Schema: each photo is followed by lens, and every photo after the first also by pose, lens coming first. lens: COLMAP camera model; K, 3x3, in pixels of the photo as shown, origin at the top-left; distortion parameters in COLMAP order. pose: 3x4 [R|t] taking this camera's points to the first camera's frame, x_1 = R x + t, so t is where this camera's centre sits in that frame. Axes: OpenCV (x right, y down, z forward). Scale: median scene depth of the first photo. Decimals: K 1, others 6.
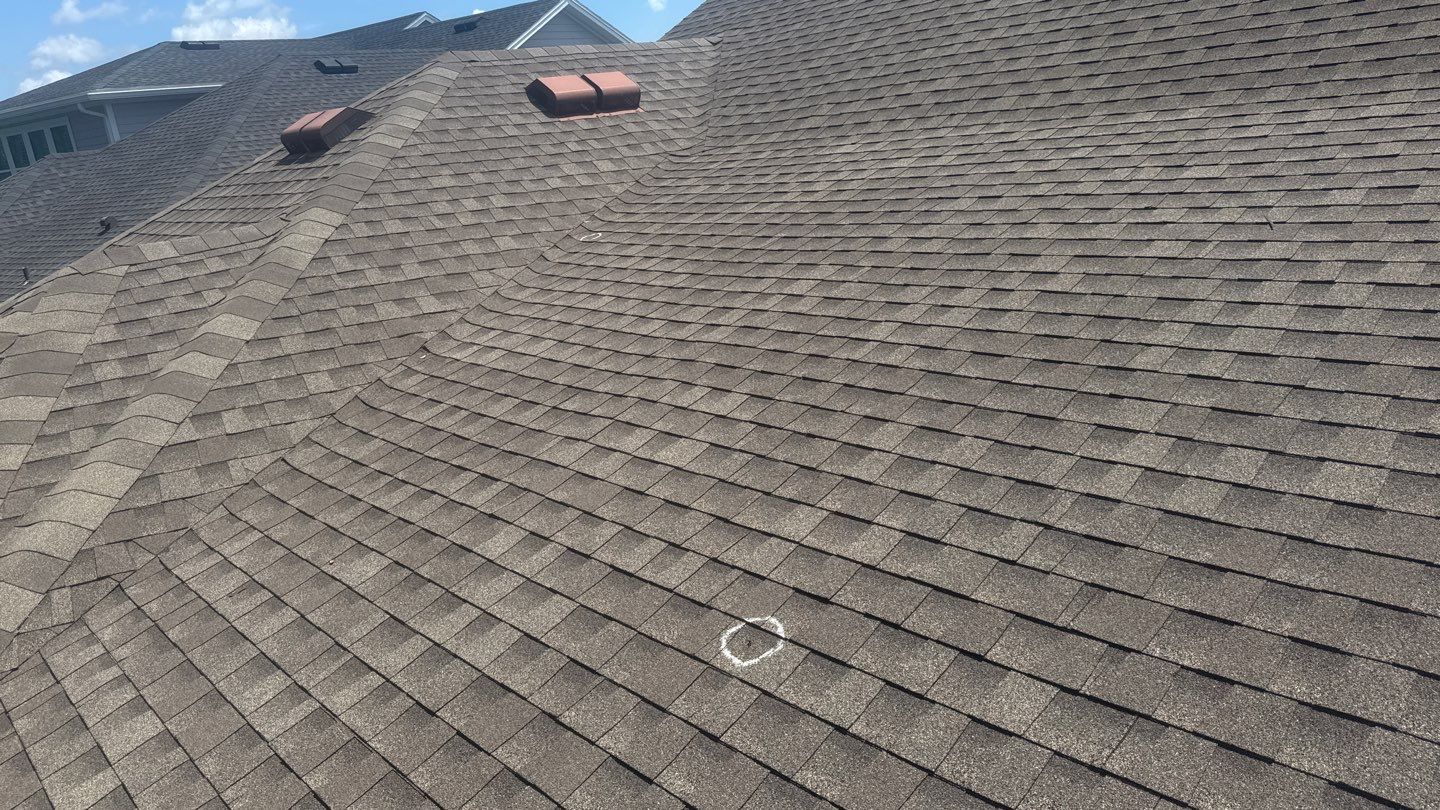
lens RADIAL K [[1047.6, 0, 720.0], [0, 1047.6, 405.0], [0, 0, 1]] dist [-0.023173, -0.005397]
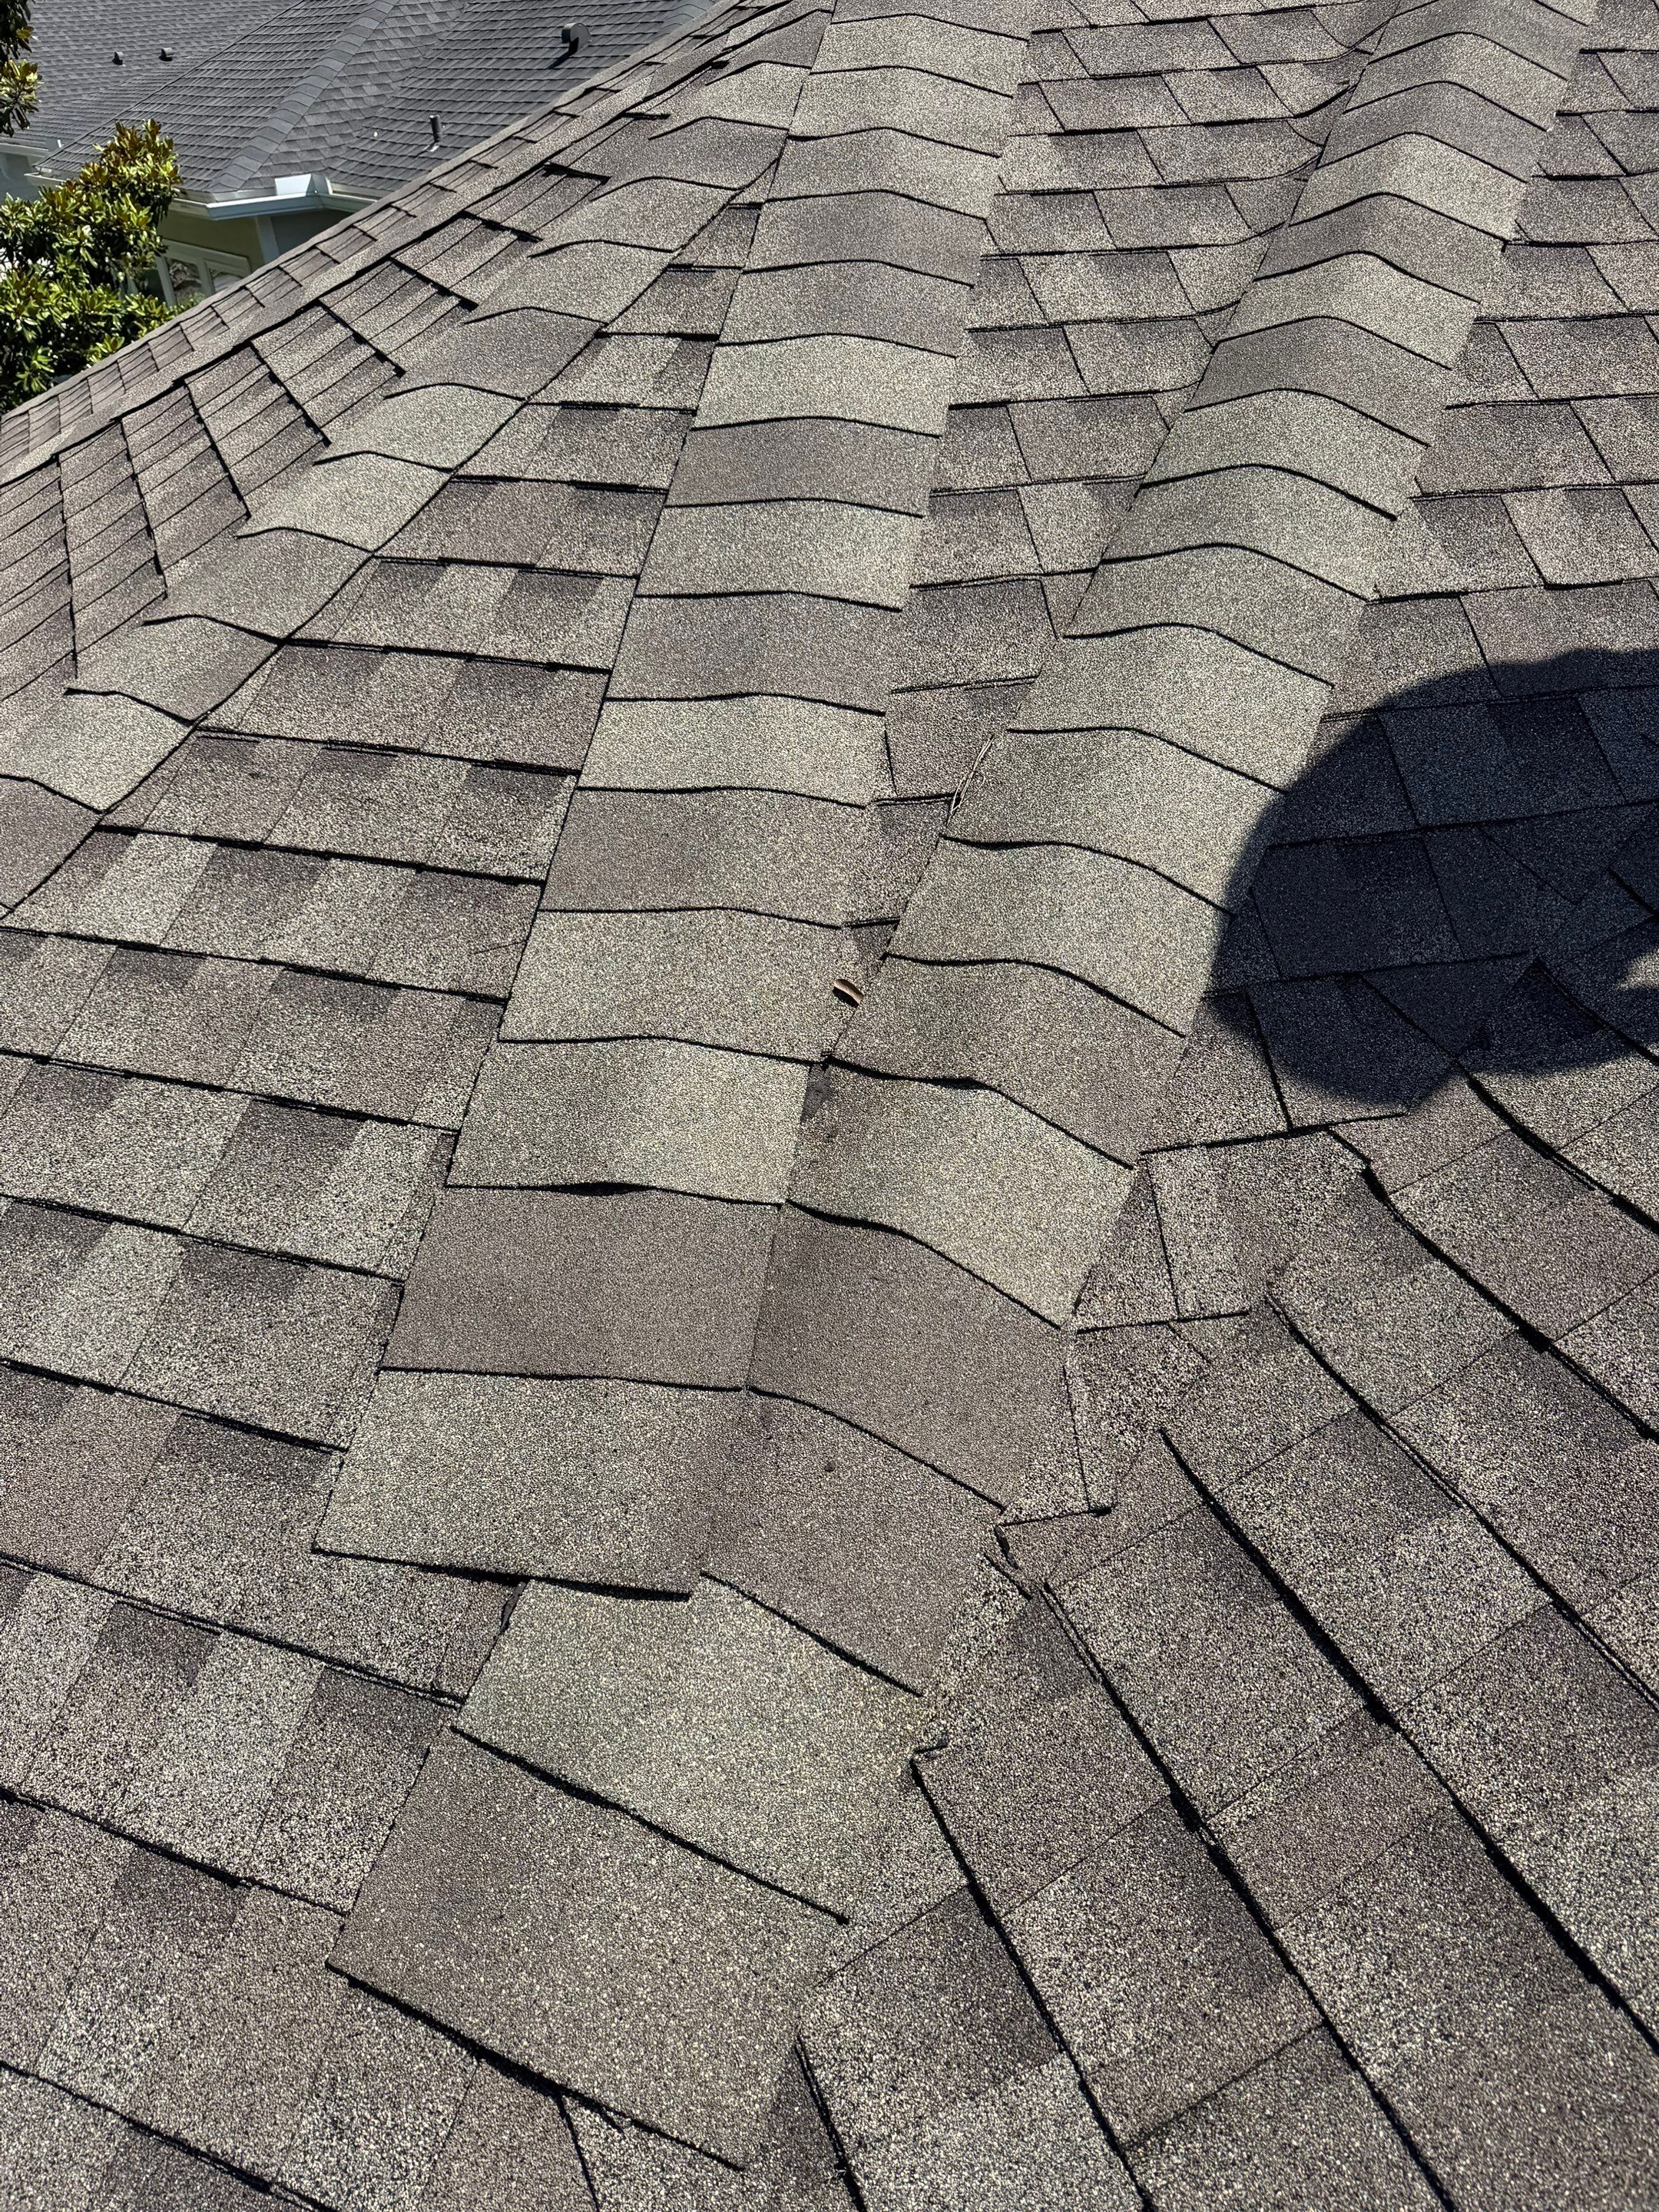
lens RADIAL K [[1561.8, 0, 829.5], [0, 1561.8, 1106.0], [0, 0, 1]] dist [0.018726, -0.028960]
pose [[0.938356, 0.248595, -0.240186, -0.423527], [-0.144772, 0.913593, 0.379985, 0.019849], [0.313894, -0.321789, 0.893265, 0.420843]]
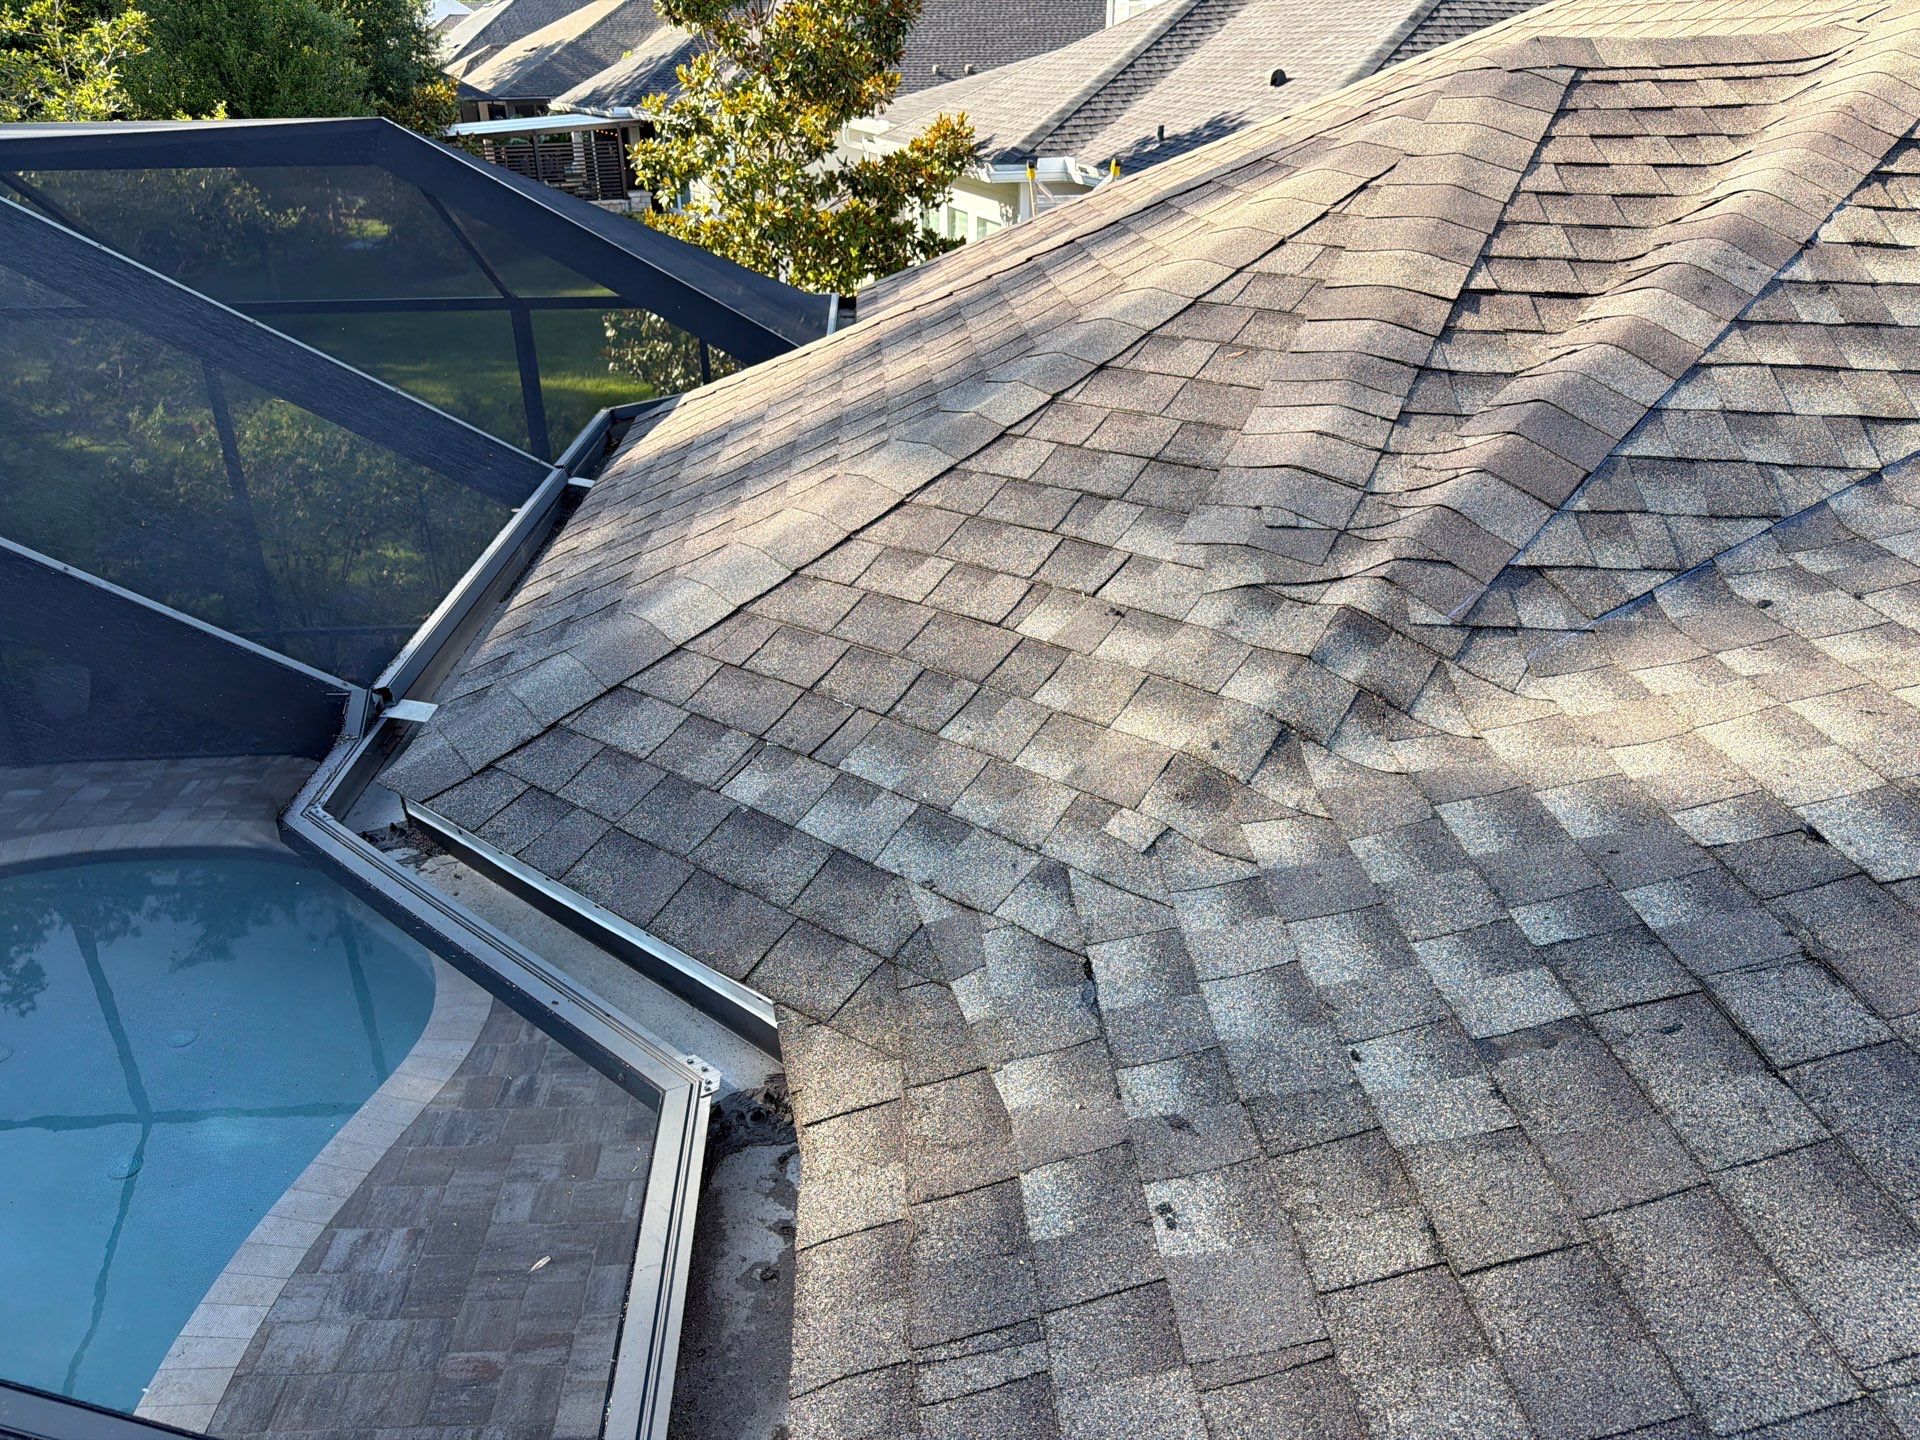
lens RADIAL K [[1387.9, 0, 960.0], [0, 1387.9, 720.0], [0, 0, 1]] dist [0.094107, -0.134319]
pose [[0.775462, 0.364512, -0.515547, -0.303971], [-0.249560, 0.926984, 0.280037, 0.063741], [0.579981, -0.088498, 0.809809, 0.150610]]
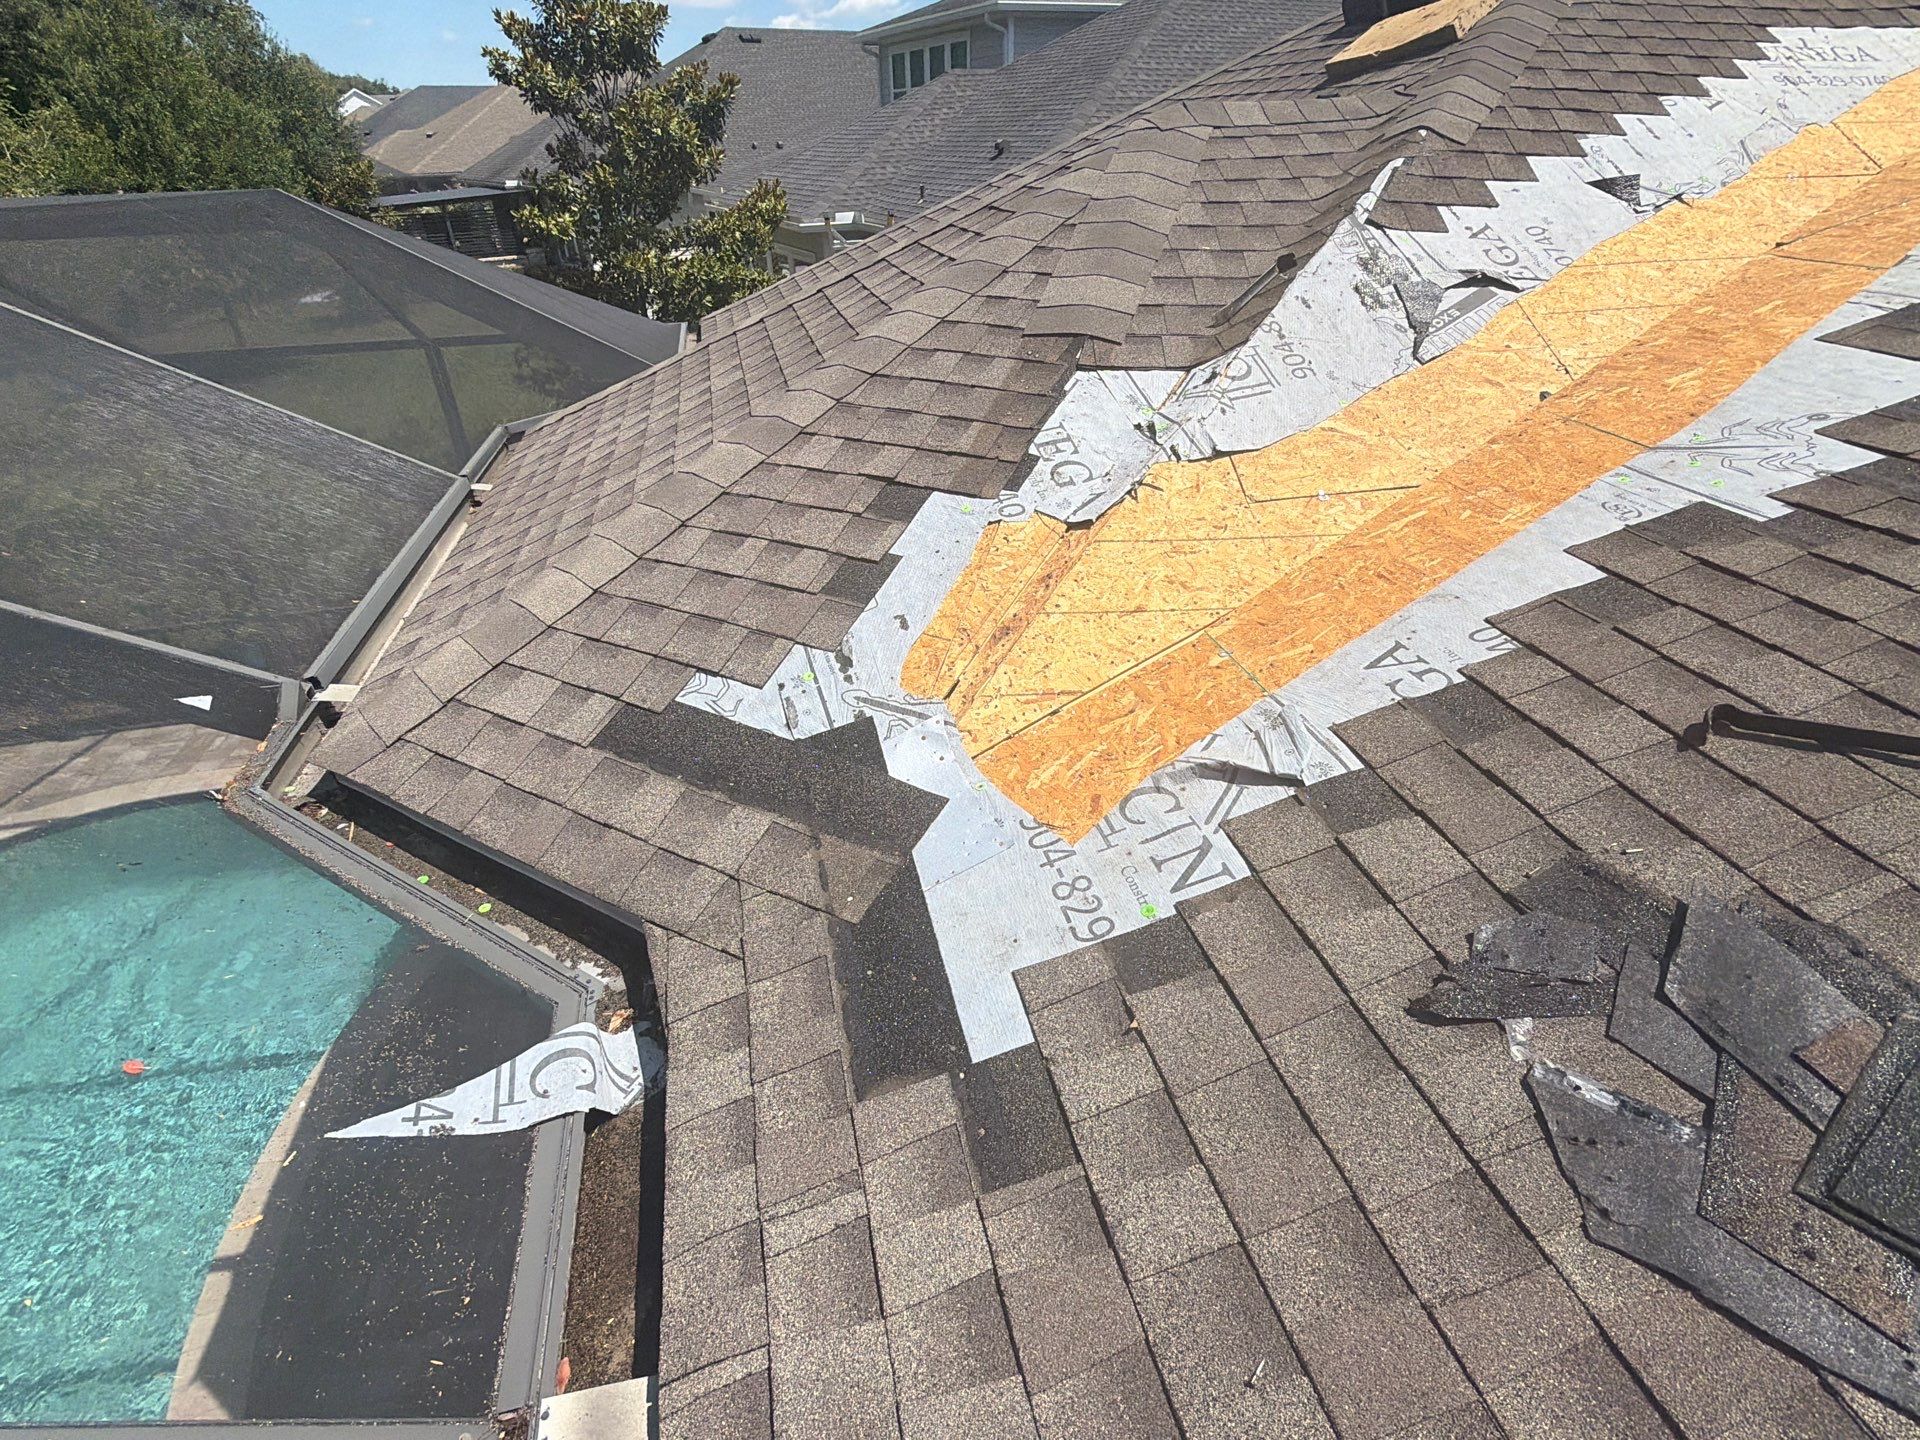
lens RADIAL K [[941.9, 0, 962.2], [0, 941.9, 731.2], [0, 0, 1]] dist [0.003627, 0.000997]
pose [[0.865625, 0.344298, -0.363527, -0.325217], [-0.209822, 0.908665, 0.360974, 0.056284], [0.454607, -0.236192, 0.858805, 0.220468]]
